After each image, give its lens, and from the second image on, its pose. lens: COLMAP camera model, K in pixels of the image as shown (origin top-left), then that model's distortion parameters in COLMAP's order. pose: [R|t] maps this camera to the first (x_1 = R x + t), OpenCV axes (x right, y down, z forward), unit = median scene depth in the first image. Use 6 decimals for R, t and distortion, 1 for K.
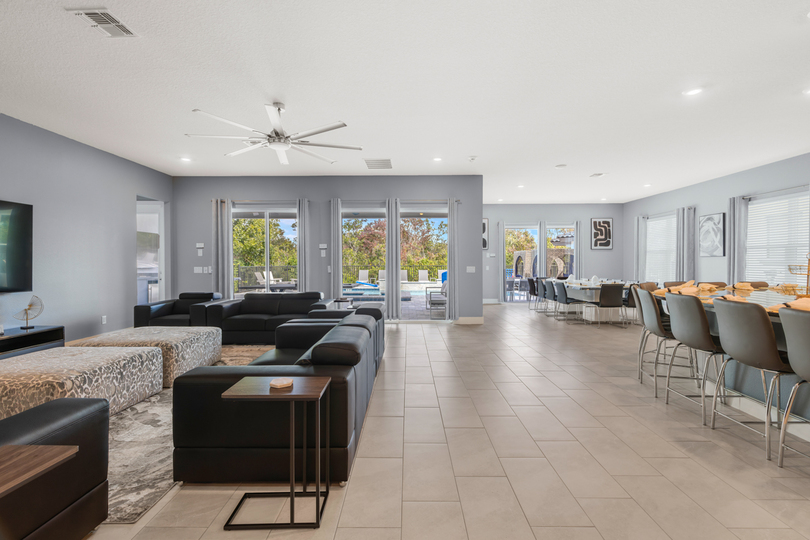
lens RADIAL K [[355.2, 0, 408.8], [0, 355.2, 267.8], [0, 0, 1]] dist [-0.008189, 0.001076]
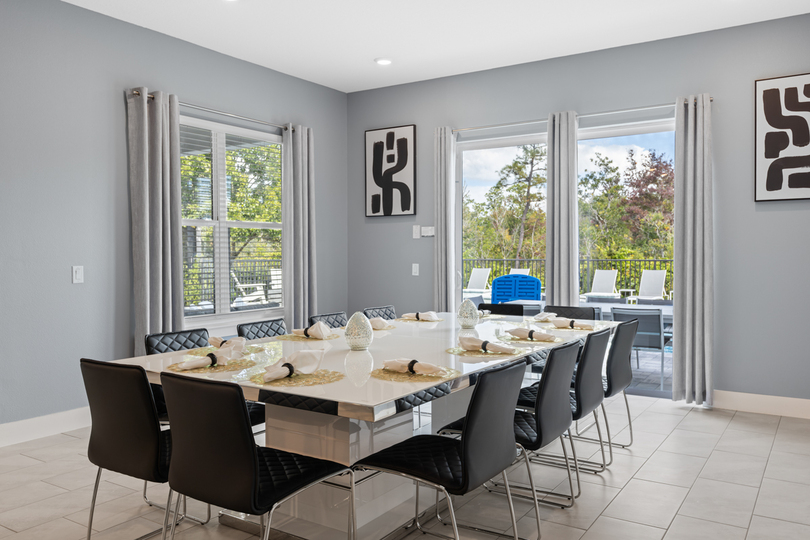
lens RADIAL K [[658.1, 0, 401.7], [0, 658.1, 261.3], [0, 0, 1]] dist [0.037089, -0.013592]
pose [[0.851714, 0.005681, -0.523976, 0.829029], [-0.008125, 0.999964, -0.002366, -0.008583], [0.523943, 0.006272, 0.851730, 0.686325]]
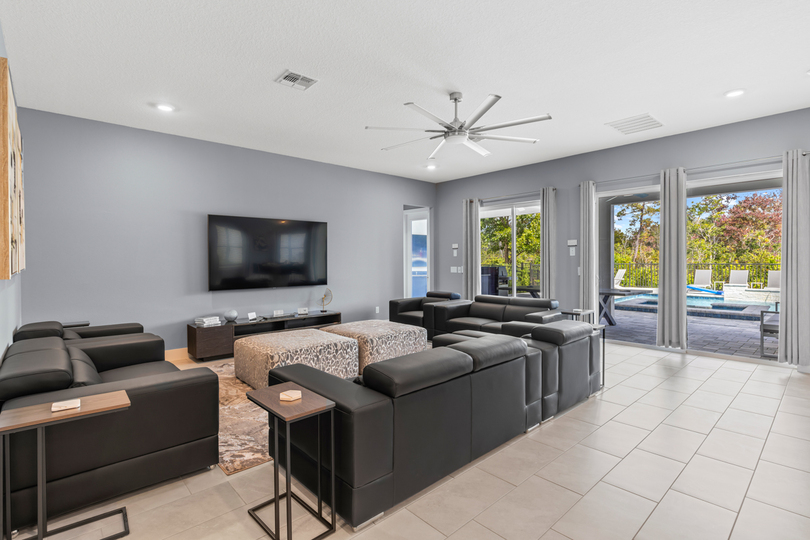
lens RADIAL K [[392.0, 0, 403.2], [0, 392.0, 265.6], [0, 0, 1]] dist [-0.004306, -0.002722]
pose [[0.675678, 0.007321, -0.737161, 0.156169], [-0.005412, 0.999973, 0.004970, -0.011187], [0.737177, 0.000631, 0.675699, 0.113738]]
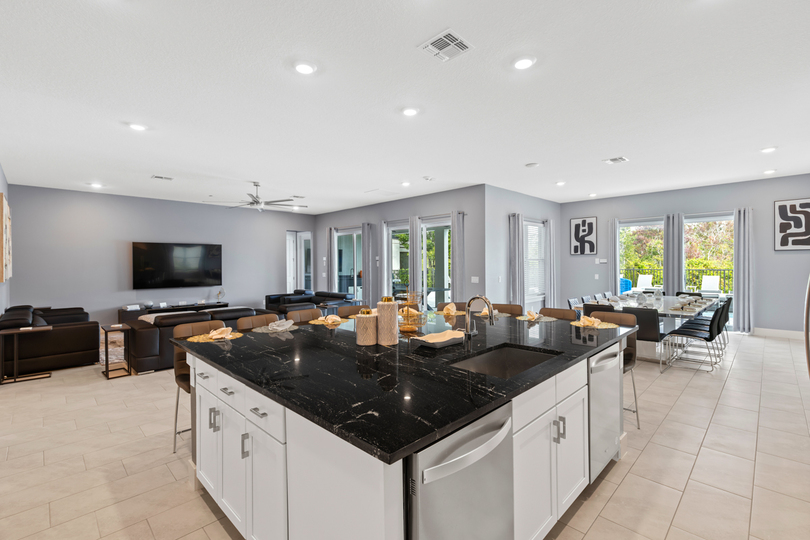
lens RADIAL K [[355.2, 0, 401.8], [0, 355.2, 267.1], [0, 0, 1]] dist [-0.008189, 0.001076]
pose [[0.717876, 0.004411, -0.696157, 0.717716], [-0.005105, 0.999986, 0.001073, -0.030782], [0.696152, 0.002784, 0.717889, 0.137995]]
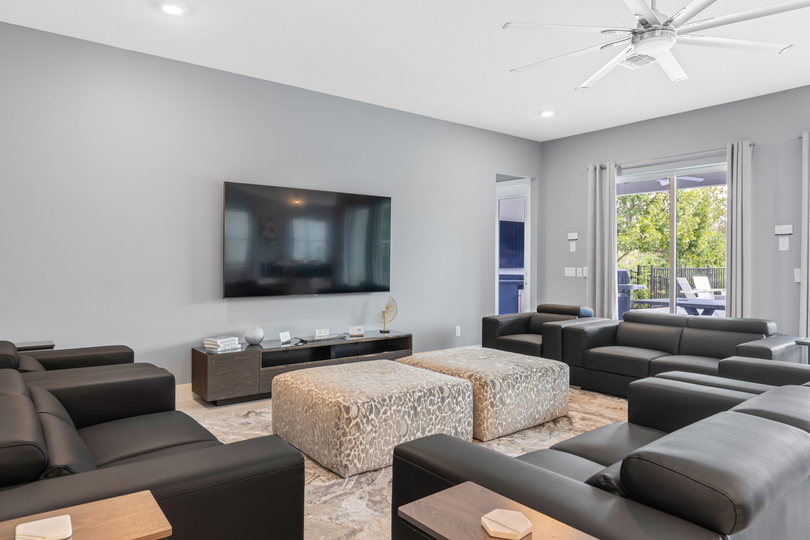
lens RADIAL K [[535.5, 0, 404.9], [0, 535.5, 265.4], [0, 0, 1]] dist [-0.011402, 0.004380]
pose [[0.617185, 0.009238, -0.786764, 0.023323], [-0.015955, 0.999872, -0.000776, -0.001052], [0.786656, 0.013032, 0.617254, 0.109397]]
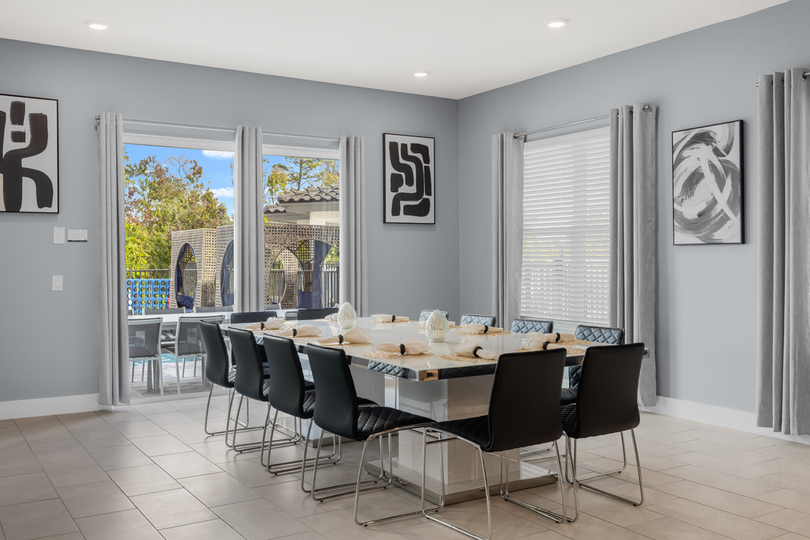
lens RADIAL K [[764.0, 0, 404.3], [0, 764.0, 271.5], [0, 0, 1]] dist [0.027095, 0.000000]
pose [[0.843703, -0.008498, 0.536744, 0.197950], [0.009450, 0.999955, 0.000979, -0.008562], [-0.536728, 0.004246, 0.843745, 0.545734]]
